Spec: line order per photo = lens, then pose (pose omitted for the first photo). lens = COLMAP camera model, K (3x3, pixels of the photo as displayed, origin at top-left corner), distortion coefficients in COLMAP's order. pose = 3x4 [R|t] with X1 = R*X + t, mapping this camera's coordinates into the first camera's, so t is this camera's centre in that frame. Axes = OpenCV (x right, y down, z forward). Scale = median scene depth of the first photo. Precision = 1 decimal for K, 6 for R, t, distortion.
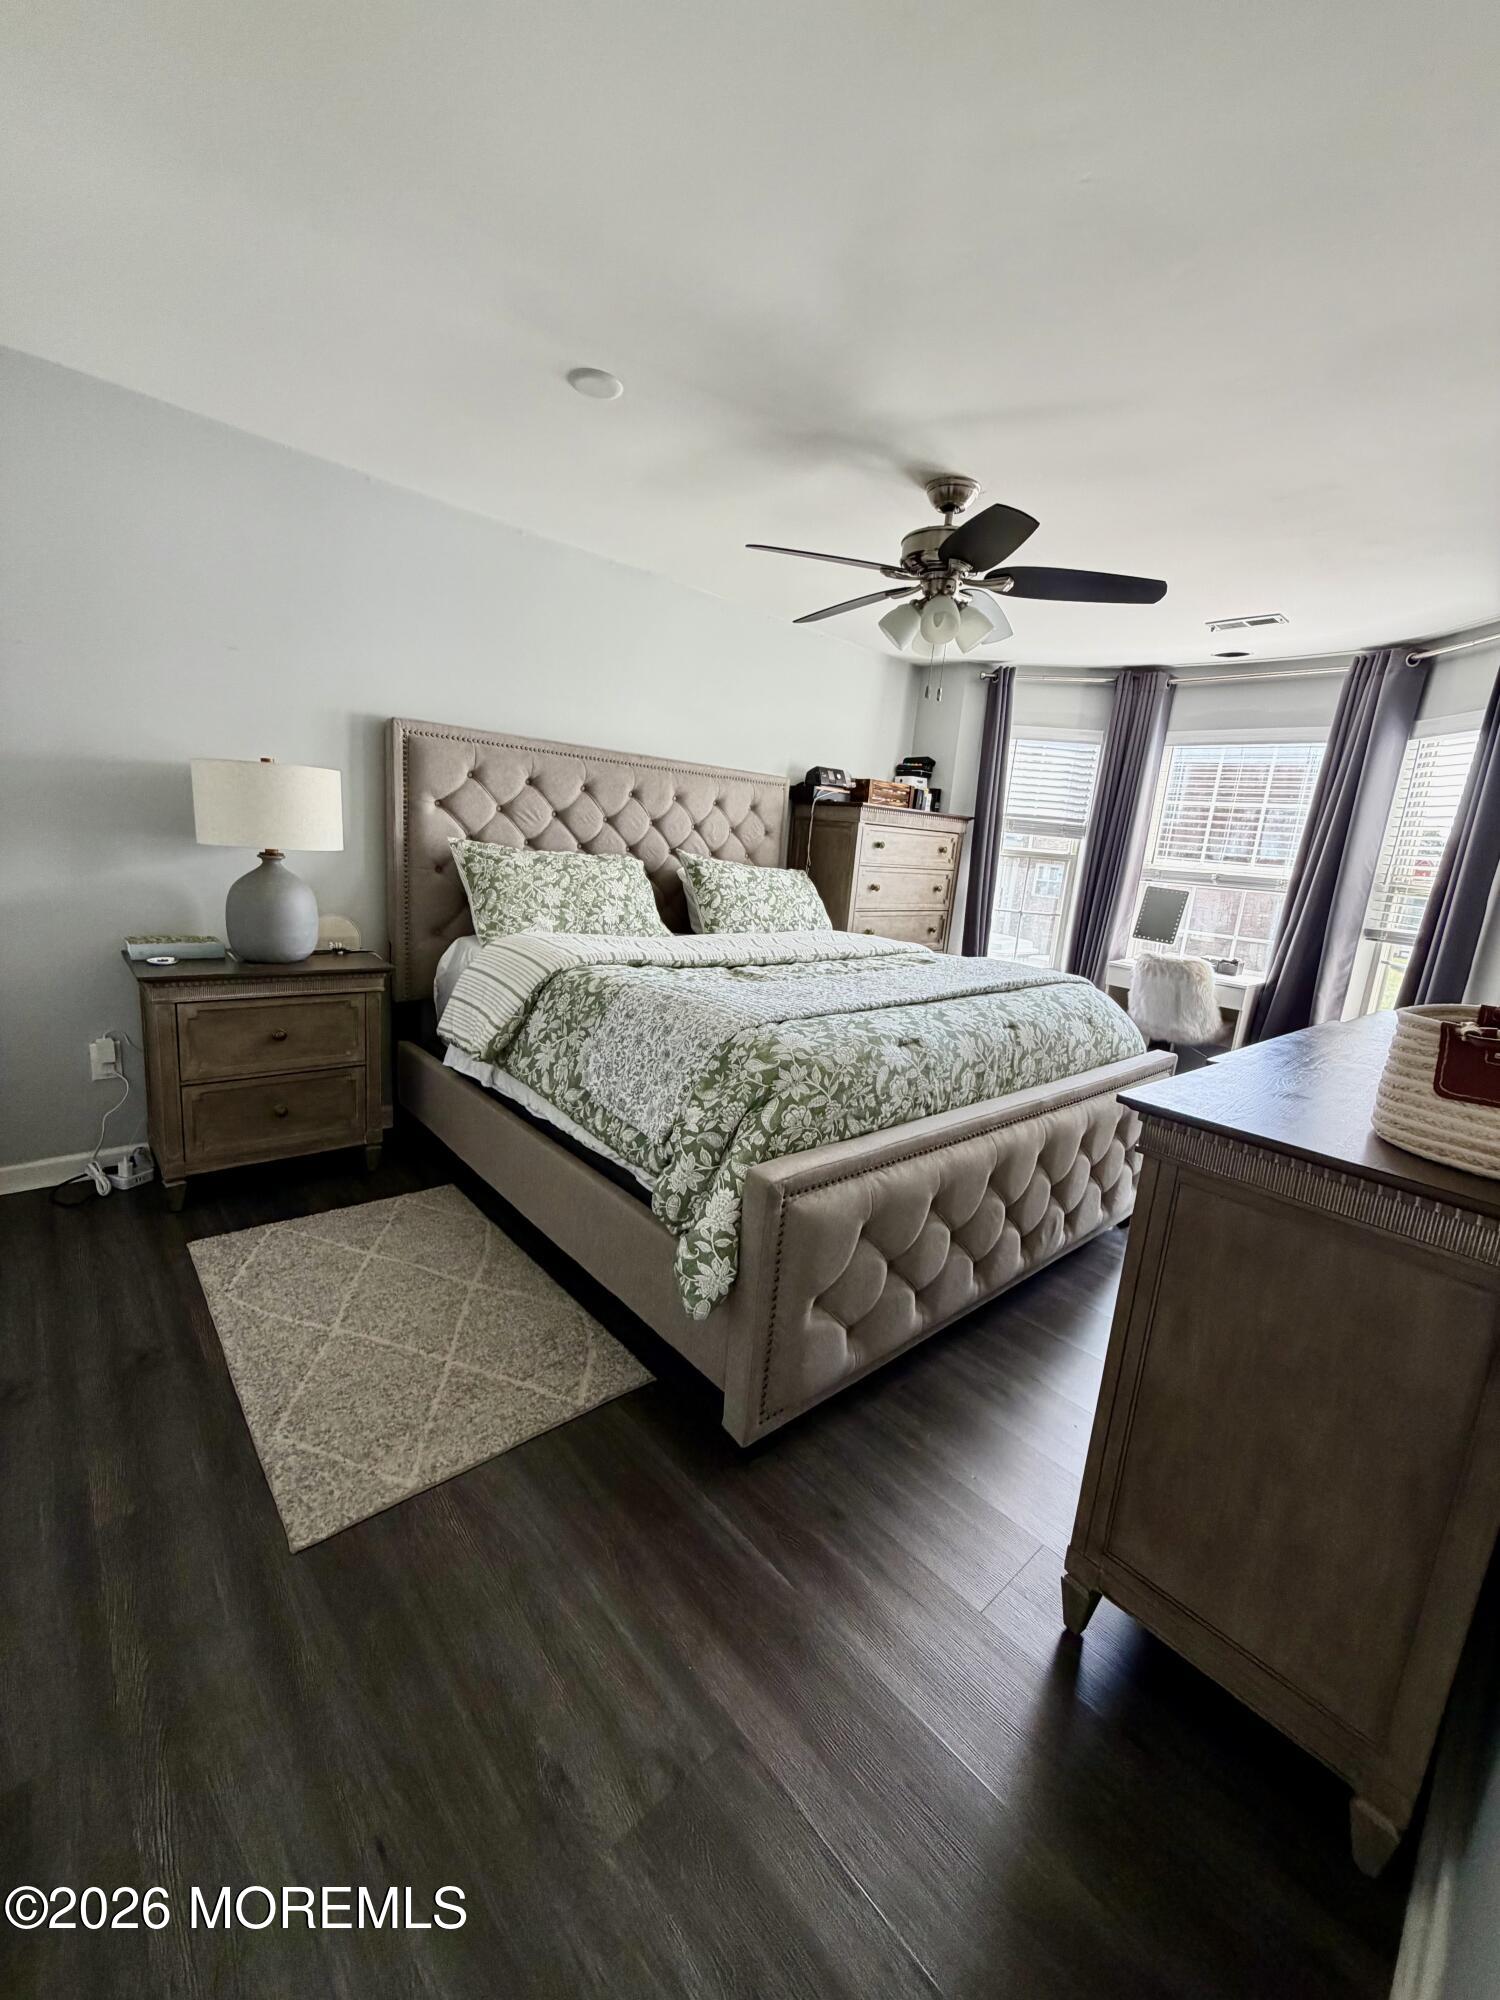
lens RADIAL K [[795.0, 0, 748.1], [0, 795.0, 996.6], [0, 0, 1]] dist [-0.001174, -0.000388]
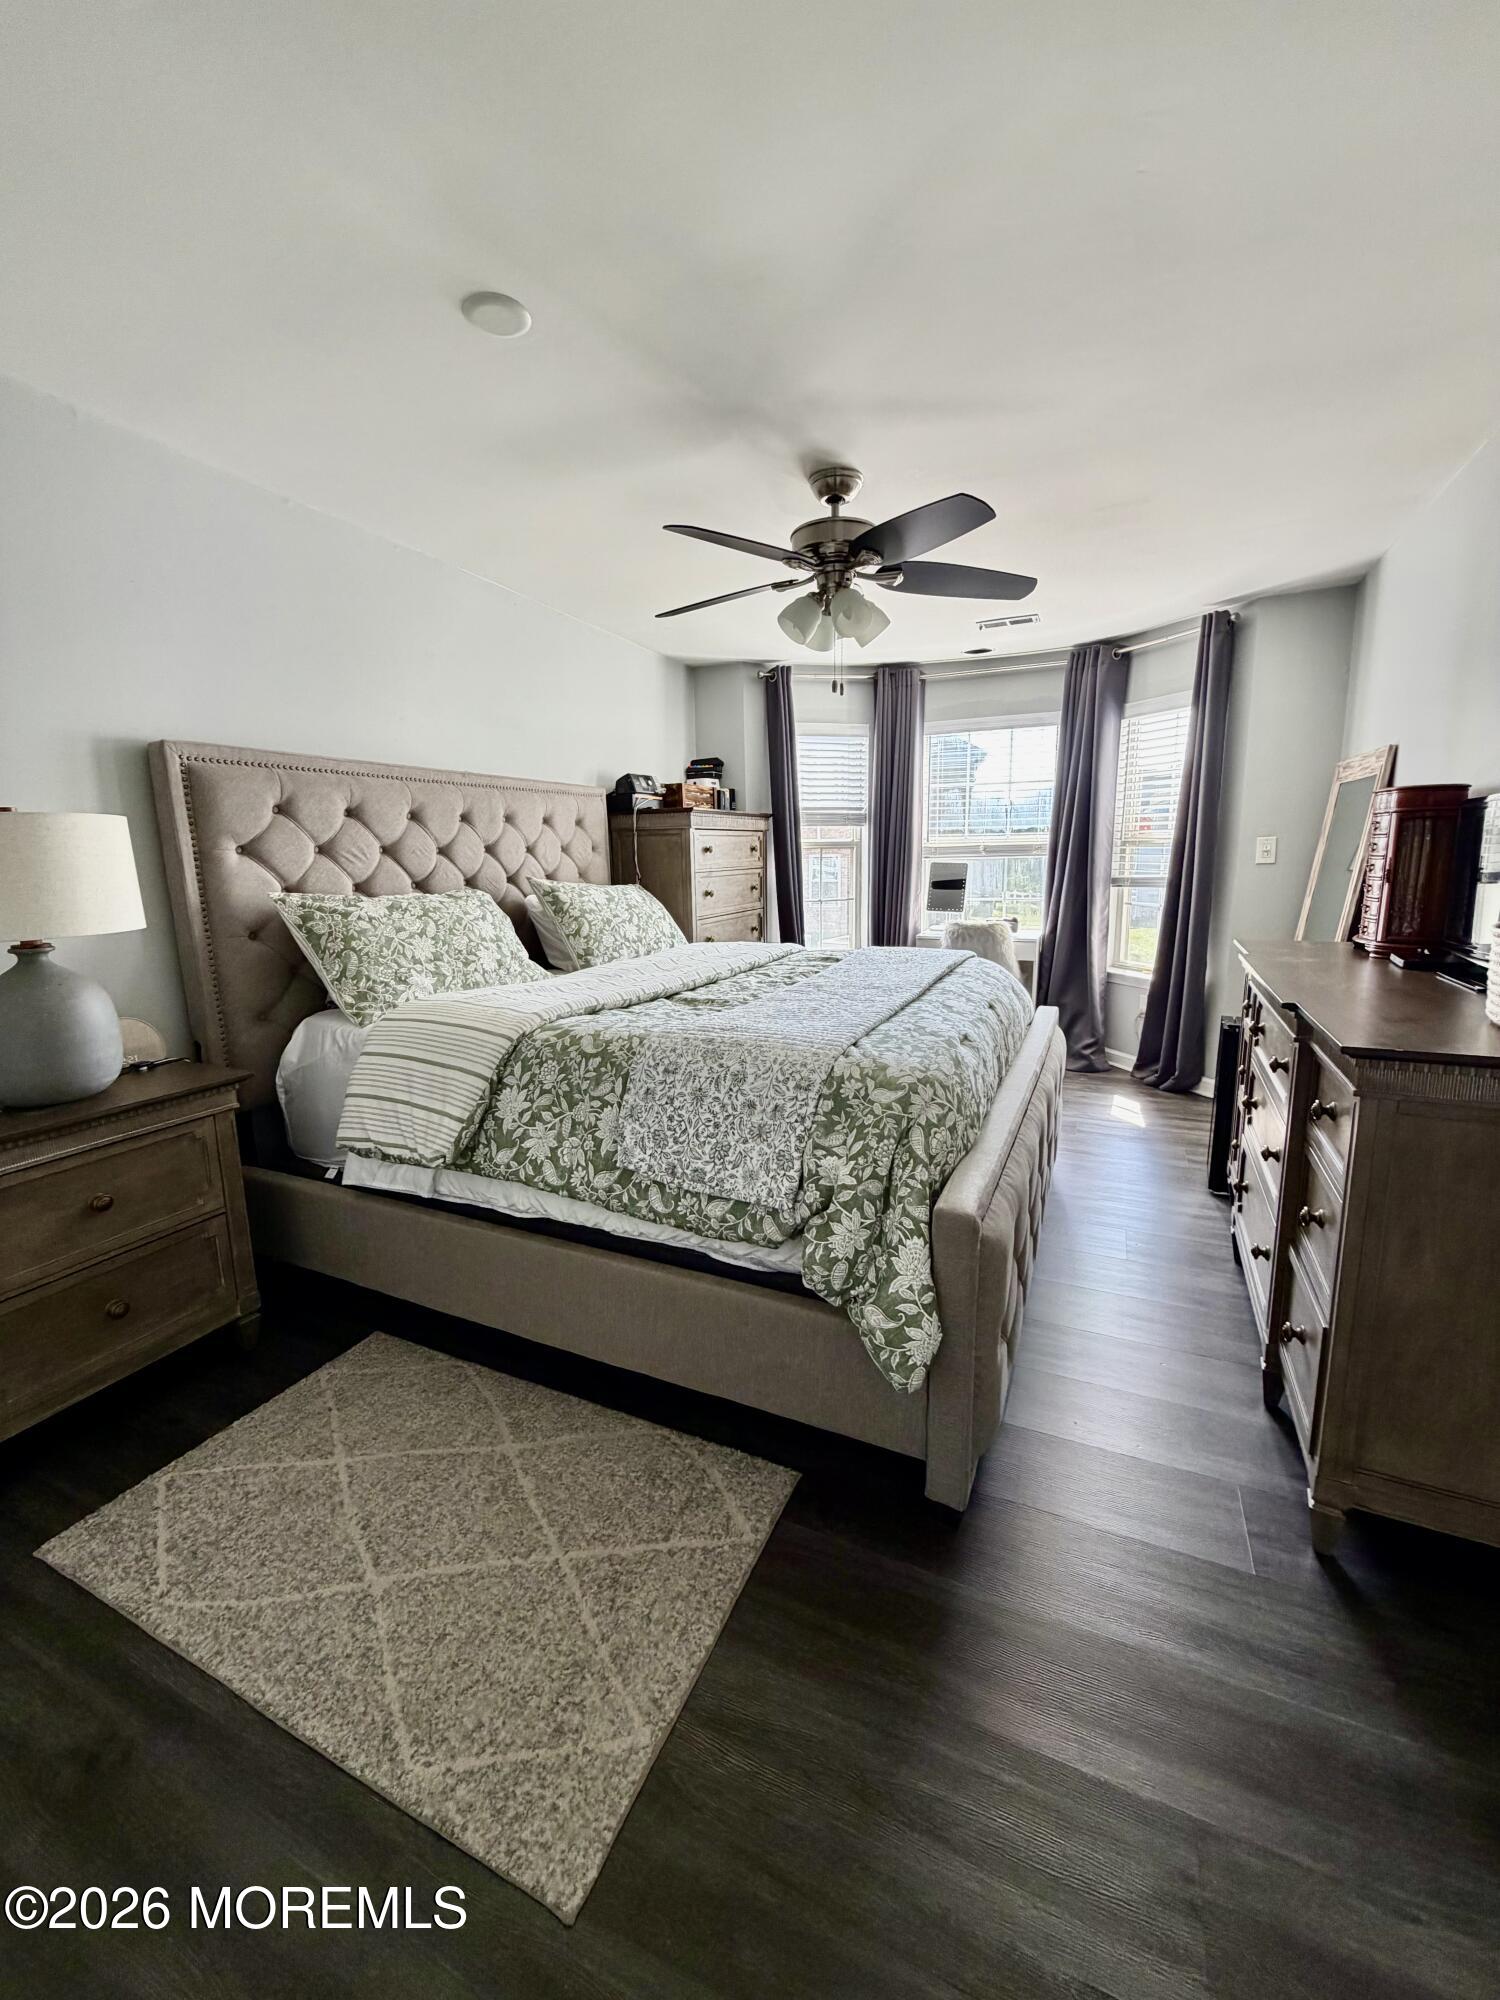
lens RADIAL K [[795.0, 0, 748.1], [0, 795.0, 996.6], [0, 0, 1]] dist [-0.001174, -0.000388]
pose [[0.913548, -0.168117, 0.370360, -0.307334], [0.171148, 0.984930, 0.024925, -0.050072], [-0.368969, 0.040616, 0.928554, 0.146782]]
